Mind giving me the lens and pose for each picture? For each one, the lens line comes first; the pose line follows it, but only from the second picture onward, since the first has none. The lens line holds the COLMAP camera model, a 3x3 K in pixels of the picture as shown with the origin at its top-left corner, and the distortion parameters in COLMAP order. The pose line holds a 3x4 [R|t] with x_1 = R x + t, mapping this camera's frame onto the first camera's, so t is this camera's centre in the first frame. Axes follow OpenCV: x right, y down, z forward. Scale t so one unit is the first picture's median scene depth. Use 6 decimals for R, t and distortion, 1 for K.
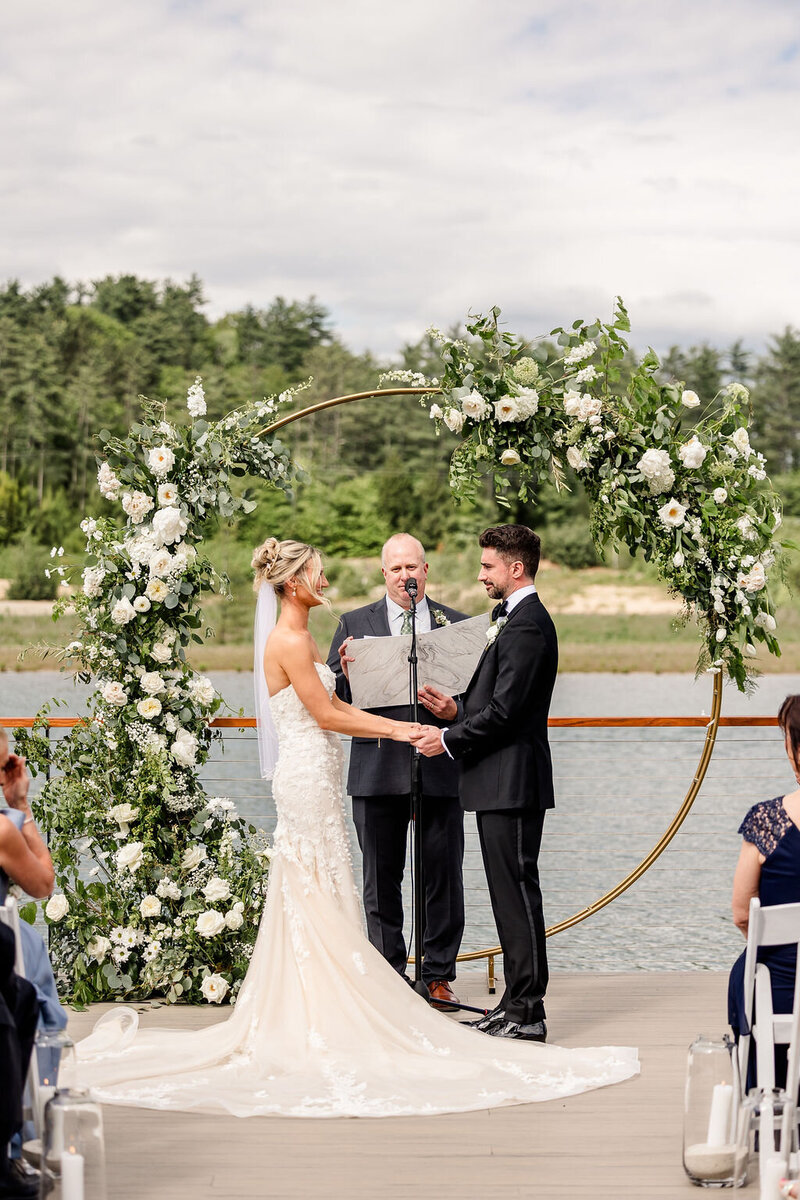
lens RADIAL K [[2427.1, 0, 365.3], [0, 2427.1, 641.8], [0, 0, 1]] dist [0.023738, 0.000000]
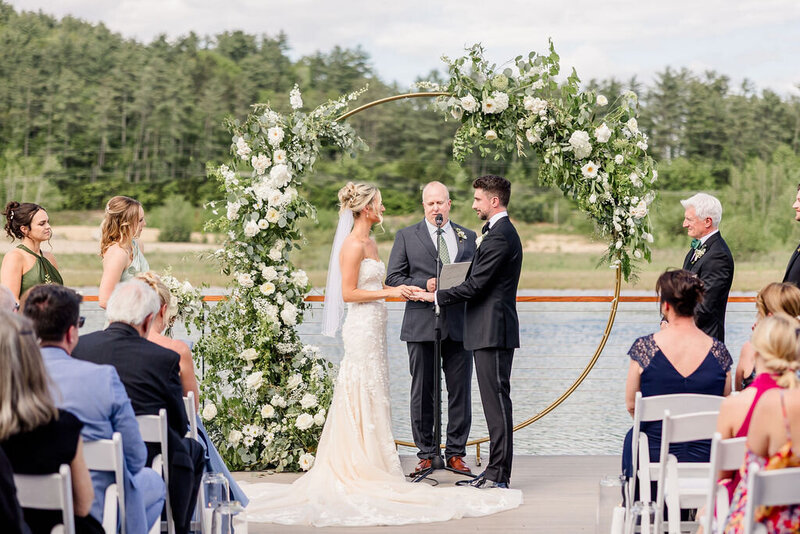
lens RADIAL K [[1591.1, 0, 442.6], [0, 1591.1, 230.2], [0, 0, 1]] dist [0.088150, 0.000000]
pose [[0.999454, 0.004895, 0.032671, -0.007252], [-0.004013, 0.999627, -0.027005, 0.016567], [-0.032791, 0.026859, 0.999101, -0.063918]]
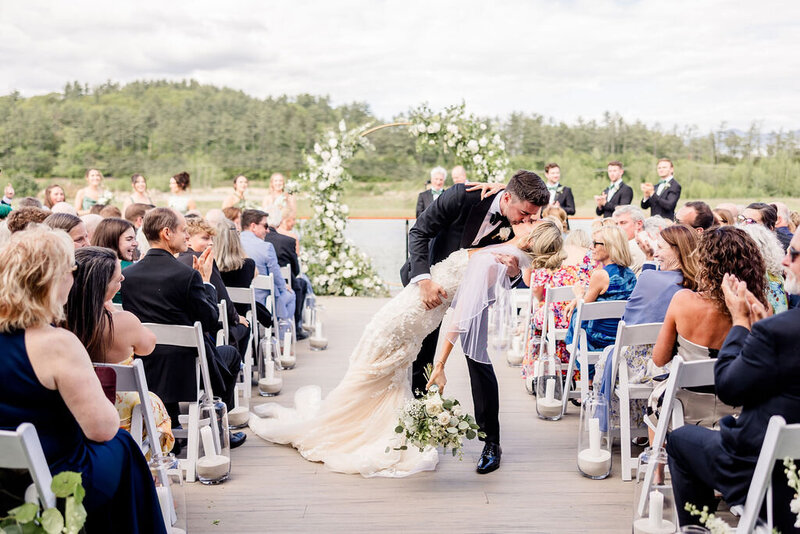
lens RADIAL K [[763.5, 0, 405.4], [0, 763.5, 250.6], [0, 0, 1]] dist [-0.030213, 0.000000]
pose [[0.999478, 0.002205, 0.032232, -0.014603], [-0.003891, 0.998622, 0.052338, 0.022653], [-0.032073, -0.052436, 0.998109, -0.115426]]
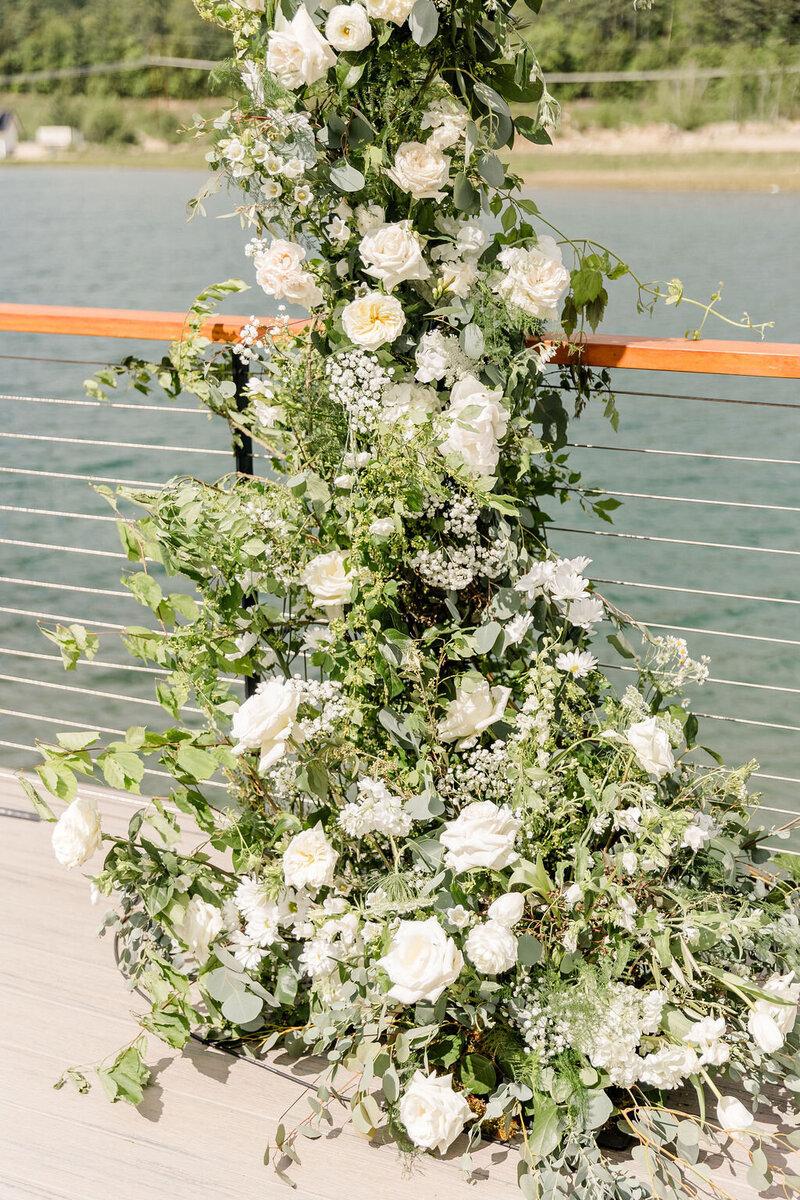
lens RADIAL K [[1627.1, 0, 404.6], [0, 1627.1, 605.6], [0, 0, 1]] dist [-0.018413, 0.000000]
pose [[0.903453, 0.115658, -0.412790, 0.025079], [-0.004733, 0.965550, 0.260175, 0.004471], [0.428660, -0.233102, 0.872877, 0.775542]]
